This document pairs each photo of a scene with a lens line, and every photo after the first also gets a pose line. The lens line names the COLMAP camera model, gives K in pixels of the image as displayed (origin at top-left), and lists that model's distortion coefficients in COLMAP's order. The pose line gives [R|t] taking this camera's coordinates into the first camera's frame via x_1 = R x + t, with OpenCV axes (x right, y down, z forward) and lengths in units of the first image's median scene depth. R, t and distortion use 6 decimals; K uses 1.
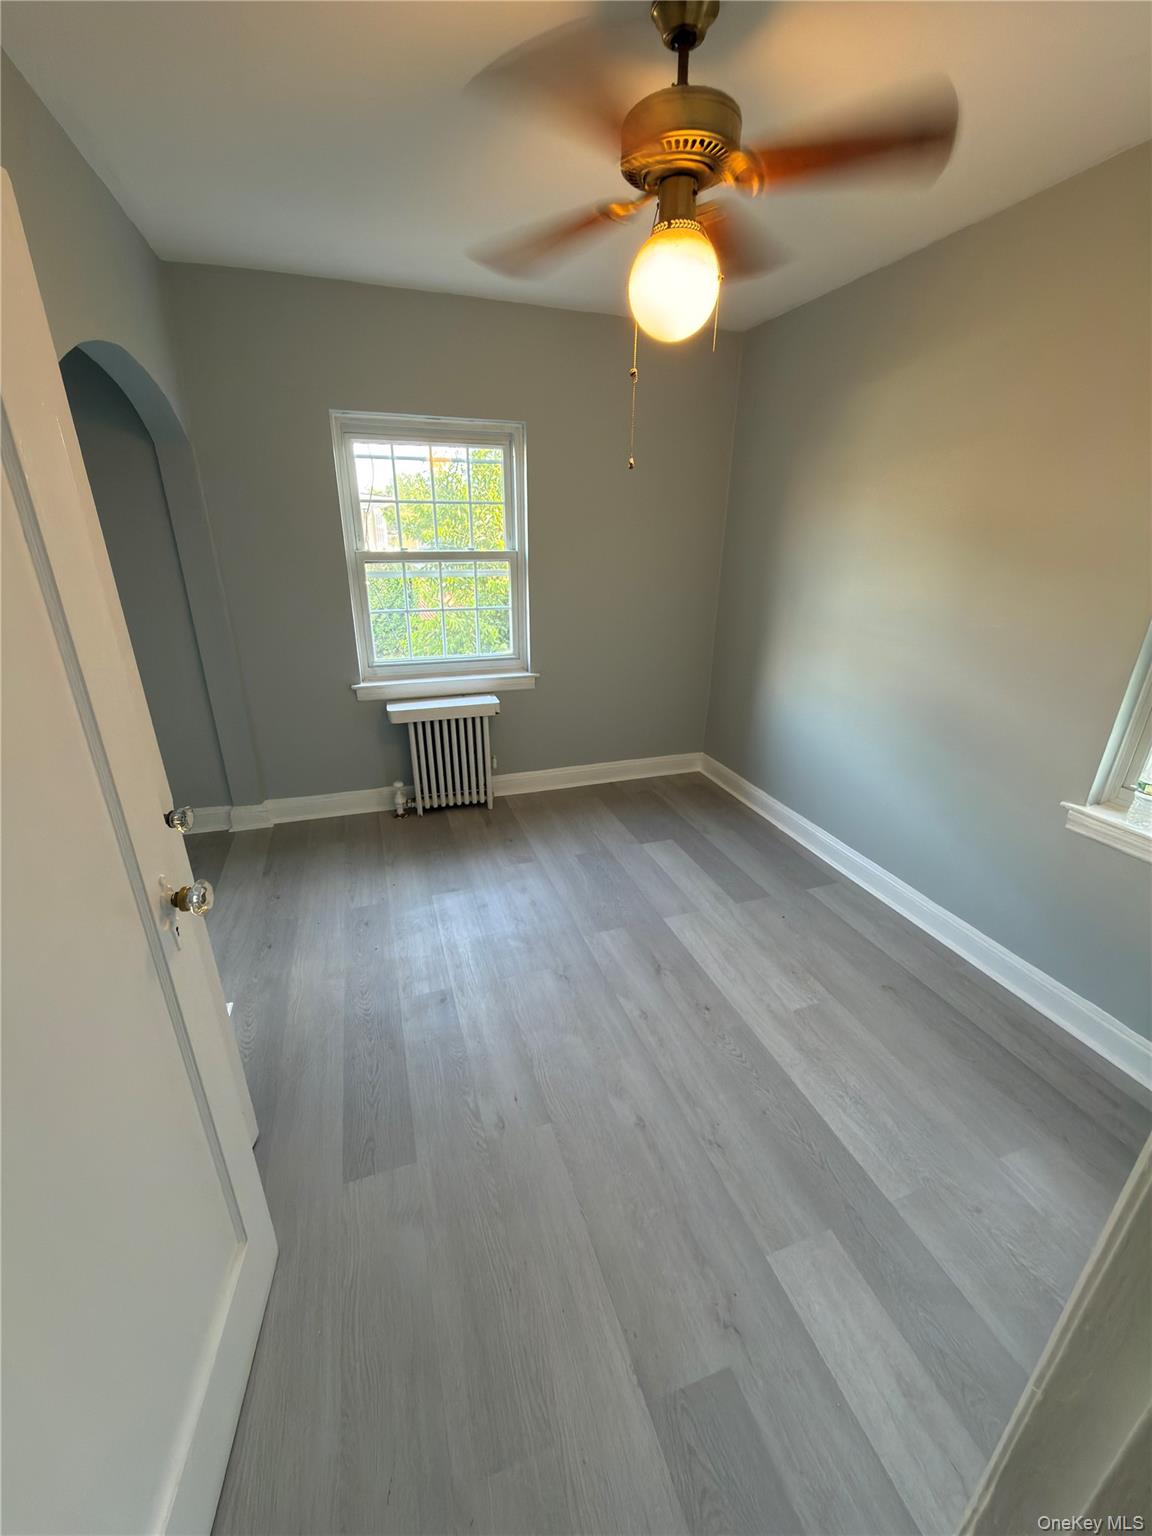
lens RADIAL K [[614.2, 0, 575.6], [0, 614.2, 778.9], [0, 0, 1]] dist [0.004658, 0.001925]
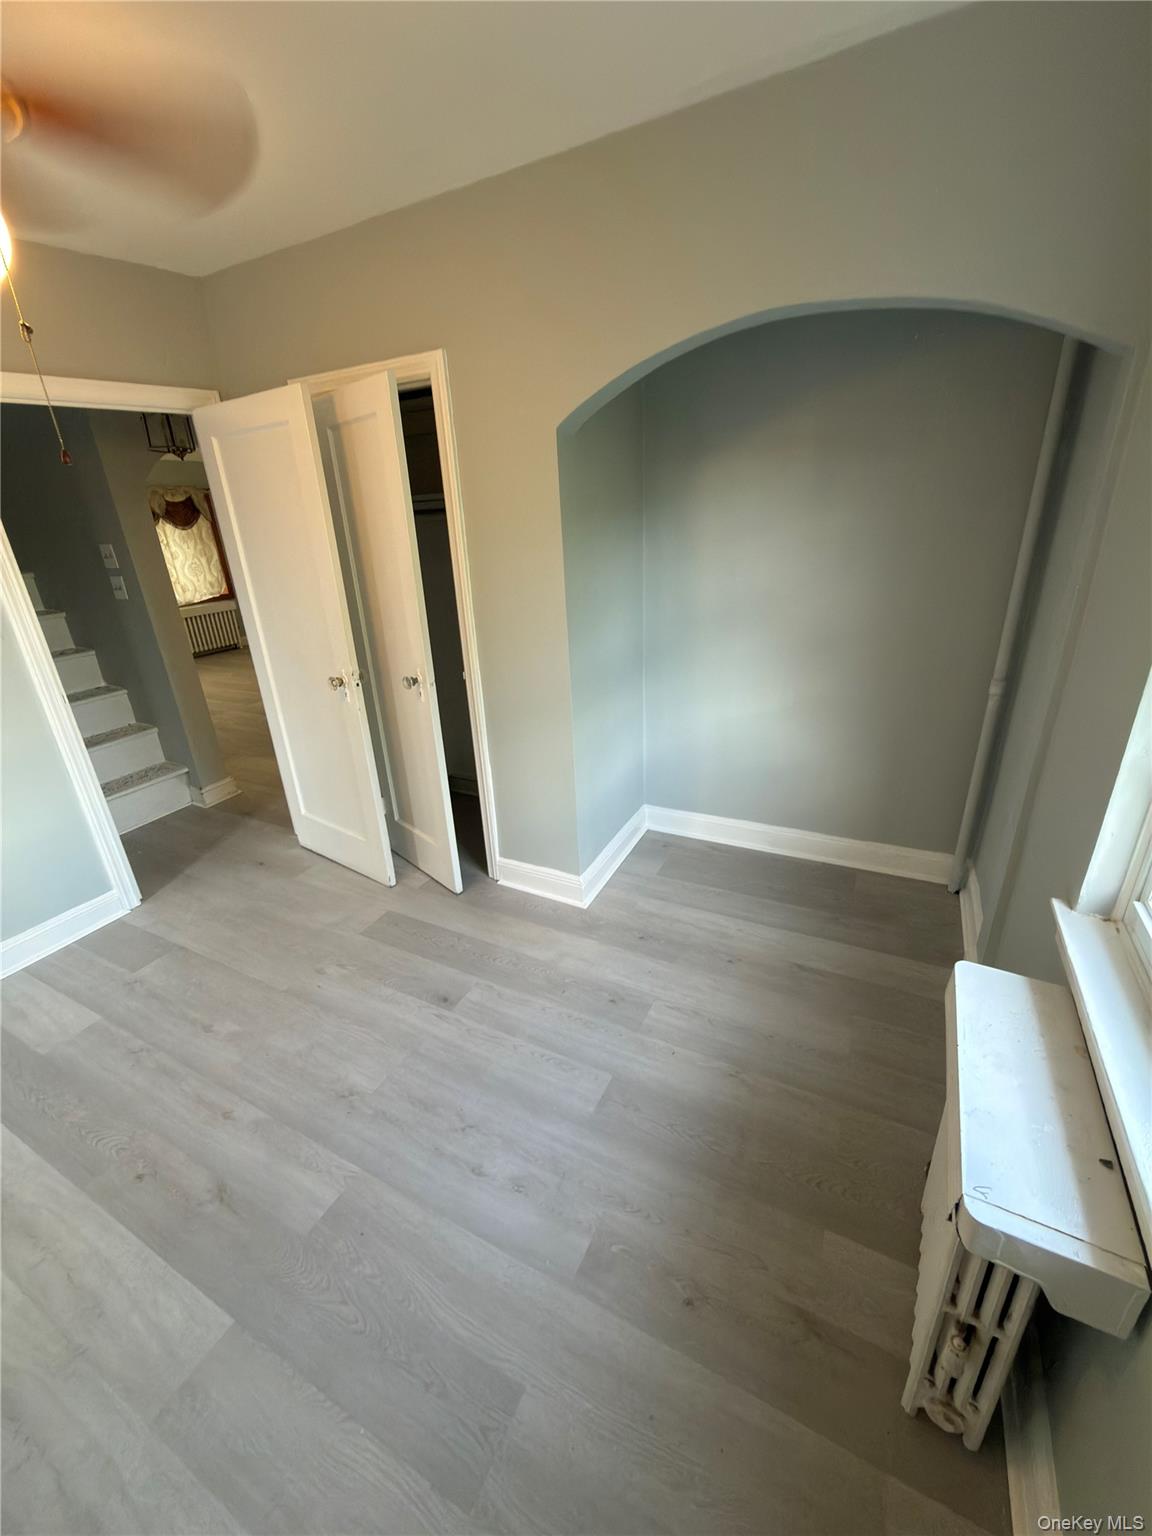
lens RADIAL K [[614.2, 0, 580.5], [0, 614.2, 762.4], [0, 0, 1]] dist [0.004658, 0.001925]
pose [[-0.721843, 0.278754, -0.633434, 0.118817], [-0.227169, 0.769136, 0.597347, -0.452739], [0.653710, 0.575087, -0.491871, 1.065681]]
